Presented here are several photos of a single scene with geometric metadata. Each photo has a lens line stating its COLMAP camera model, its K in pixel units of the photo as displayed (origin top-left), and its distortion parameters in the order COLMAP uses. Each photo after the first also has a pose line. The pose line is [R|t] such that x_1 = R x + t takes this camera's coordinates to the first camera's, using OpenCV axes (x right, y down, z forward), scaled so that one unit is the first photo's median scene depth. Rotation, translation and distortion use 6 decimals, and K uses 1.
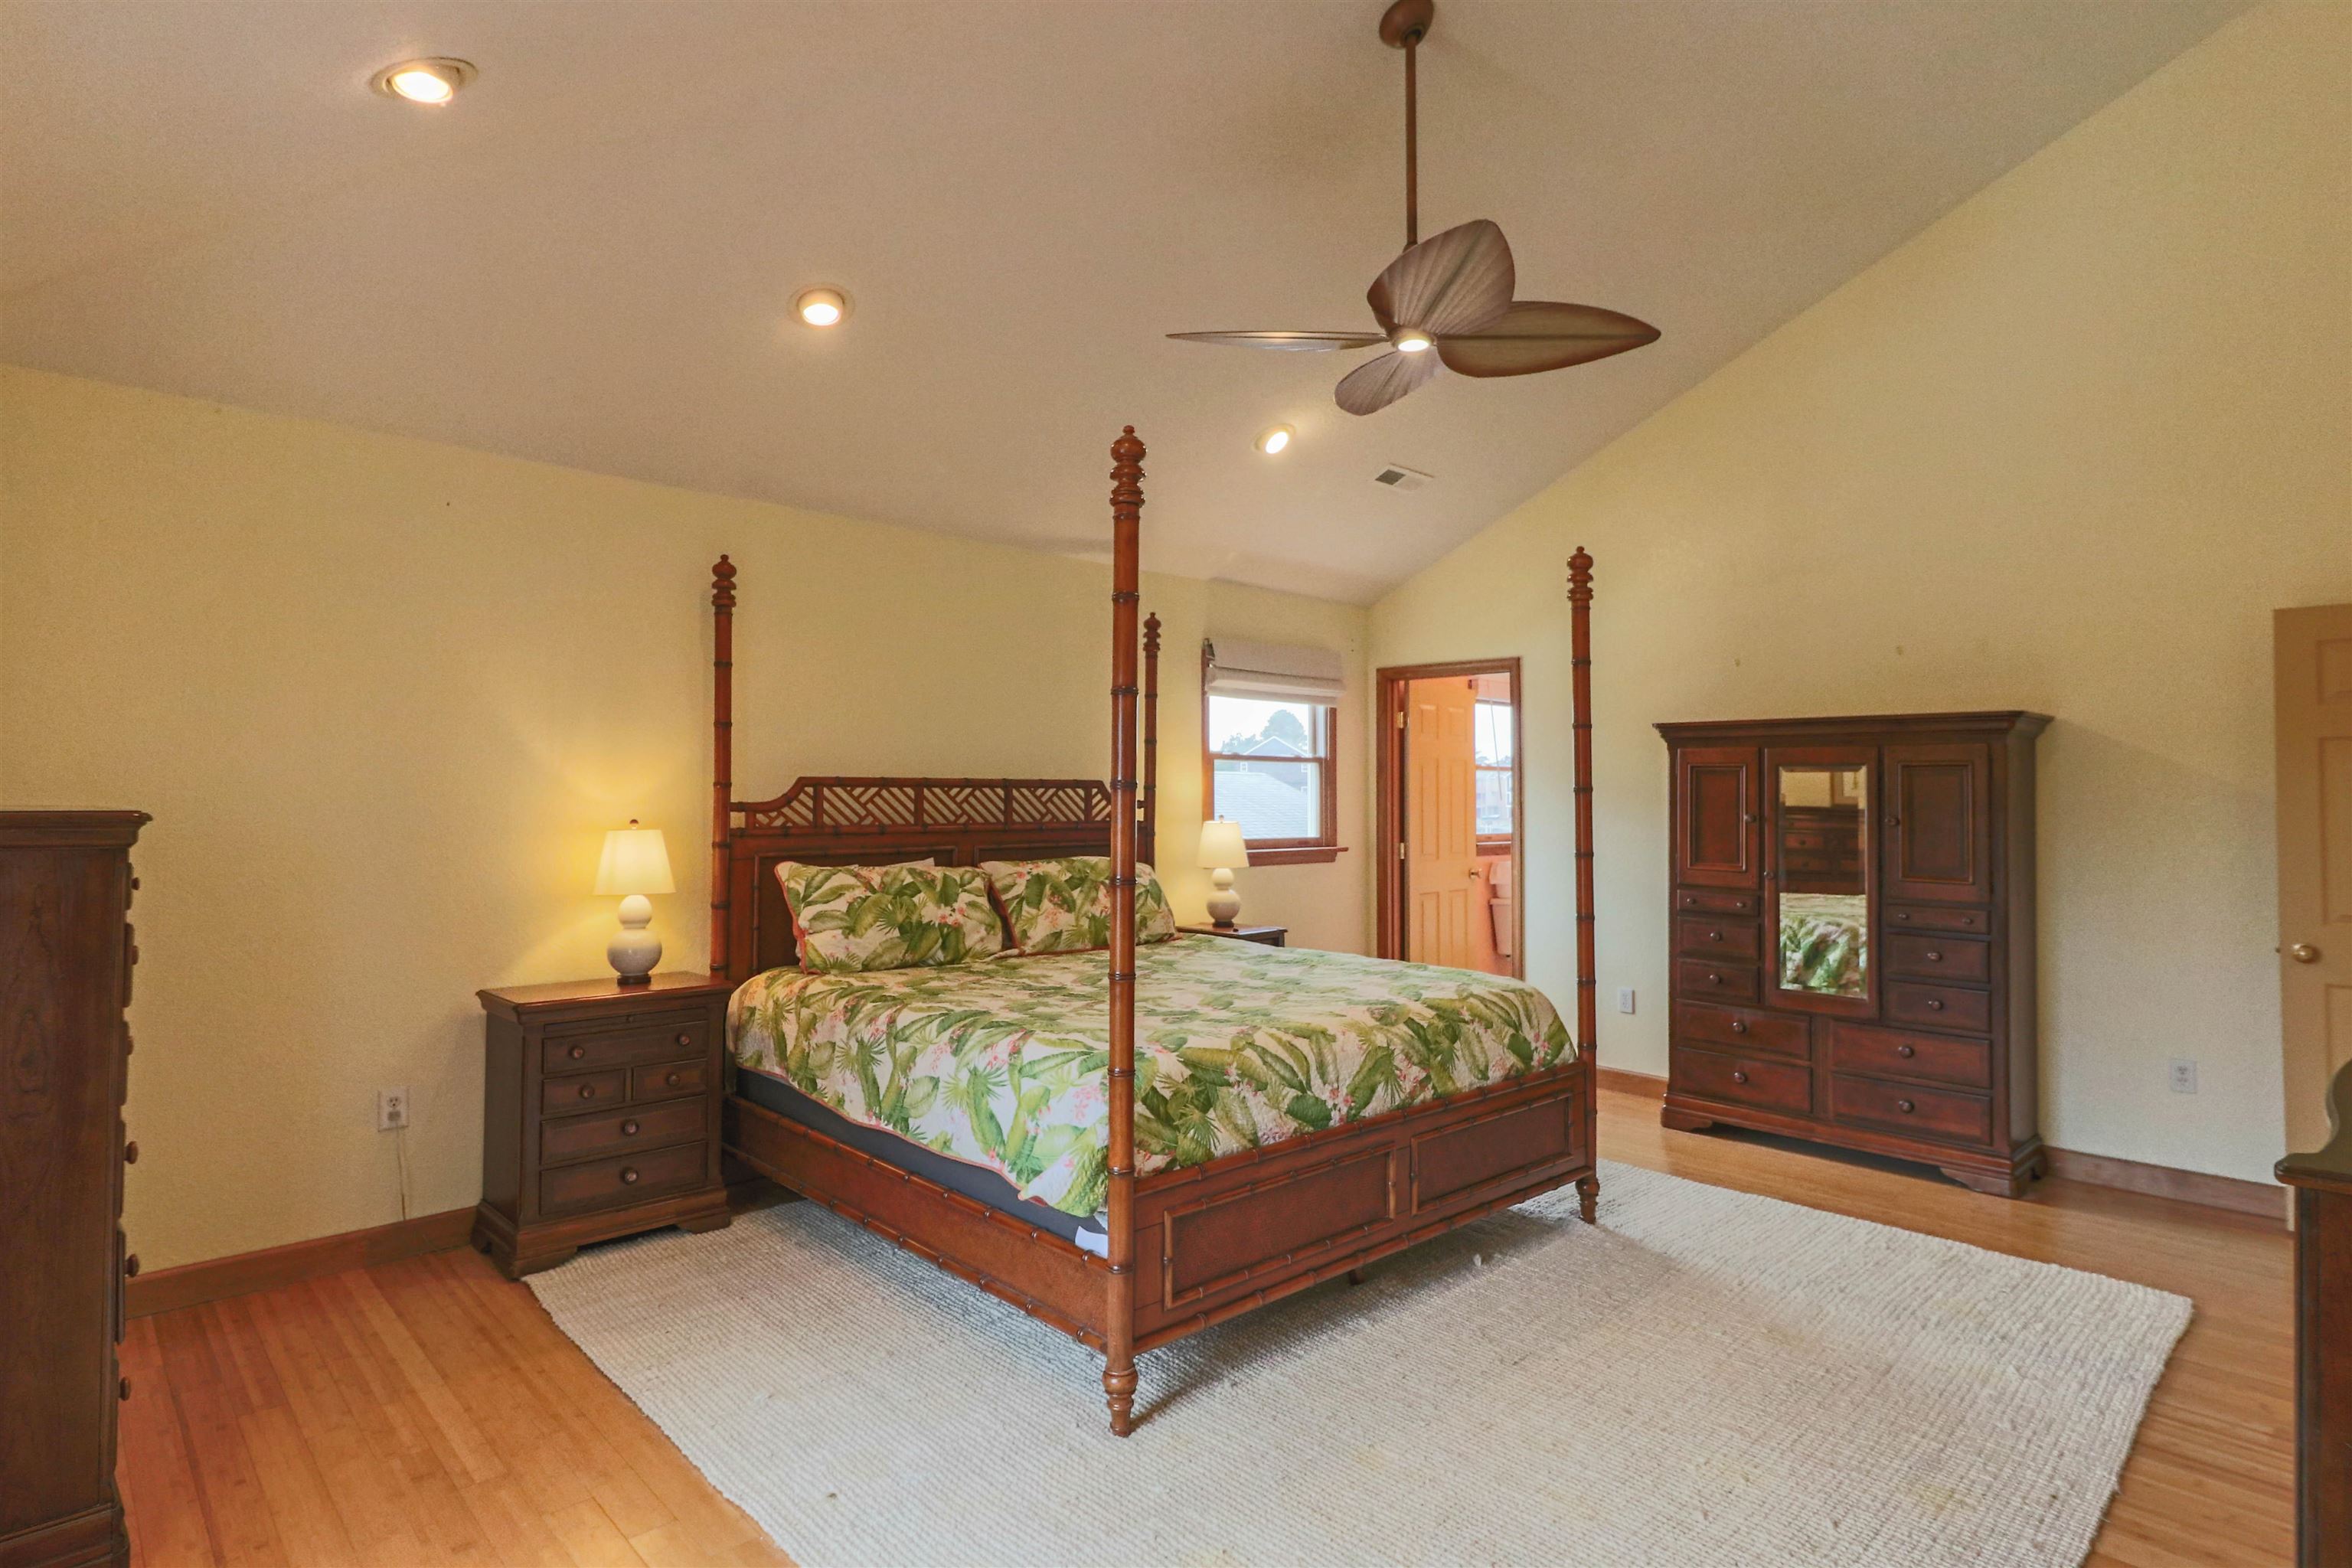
lens RADIAL K [[1230.7, 0, 1156.0], [0, 1230.7, 771.8], [0, 0, 1]] dist [0.019579, -0.000269]
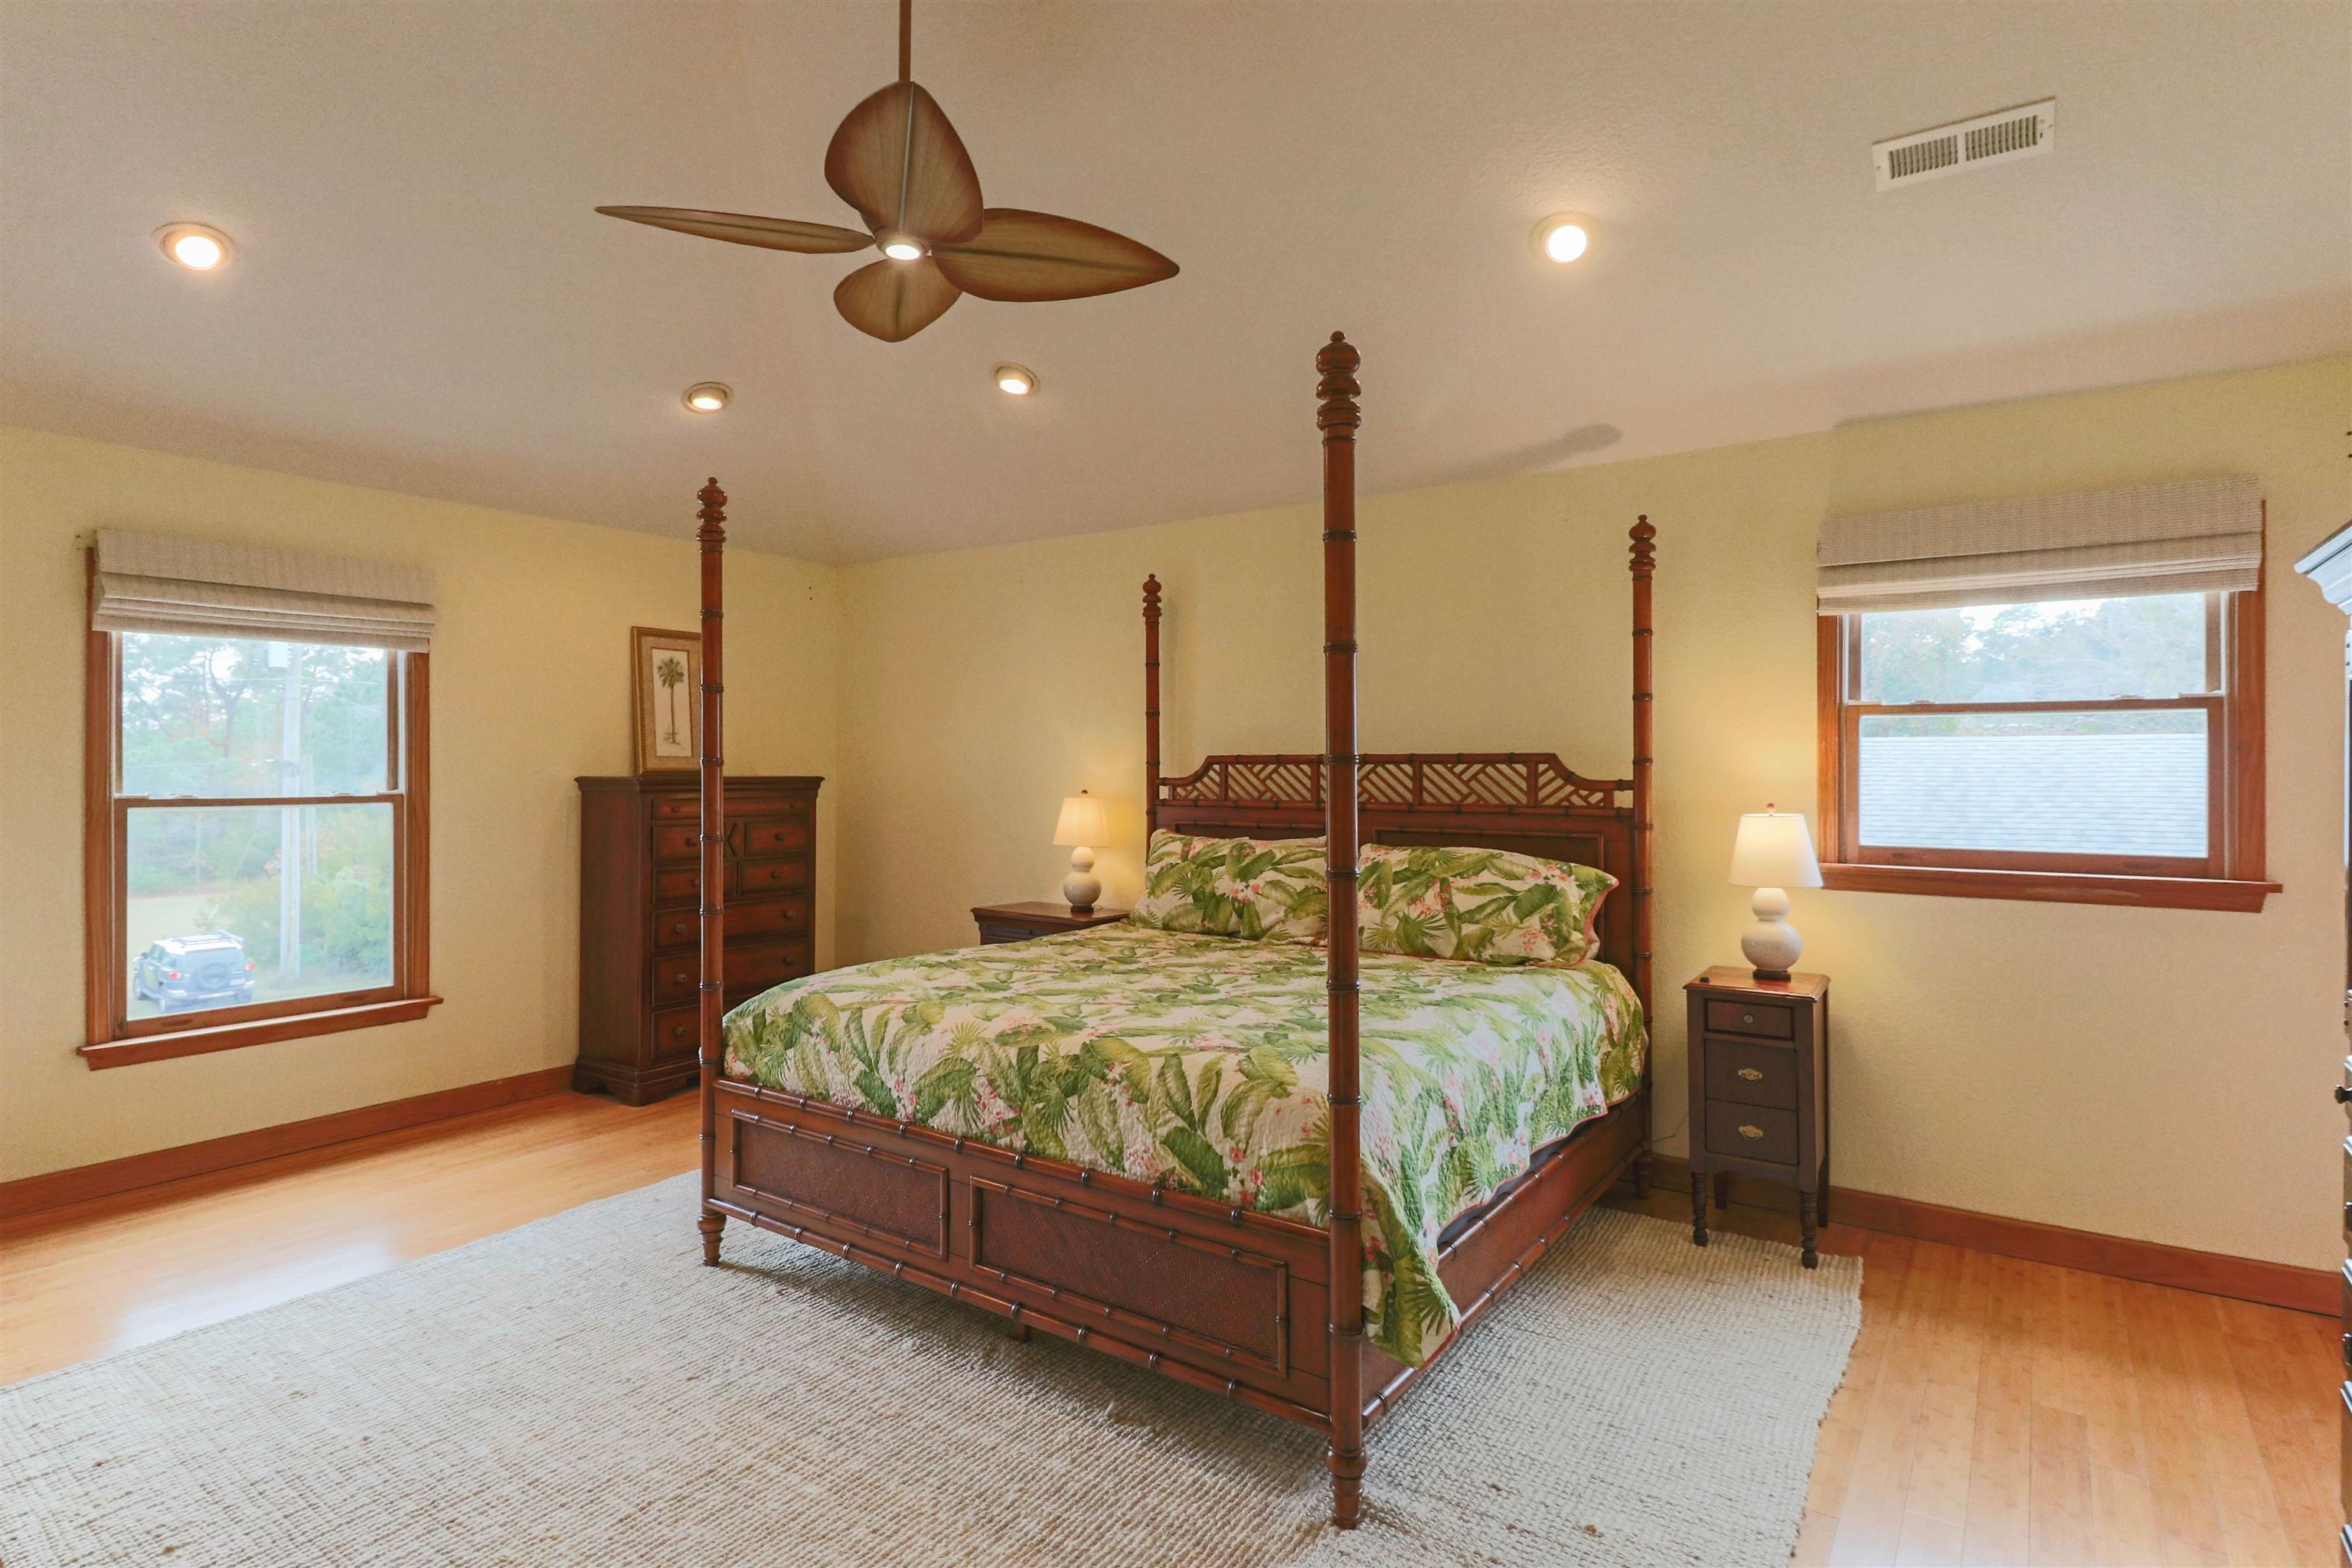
lens RADIAL K [[1230.7, 0, 1156.0], [0, 1230.7, 771.8], [0, 0, 1]] dist [0.019579, -0.000269]
pose [[0.197461, 0.000737, -0.980310, 0.792150], [0.017222, 0.999843, 0.004221, 0.013083], [0.980159, -0.017716, 0.197418, 0.717459]]
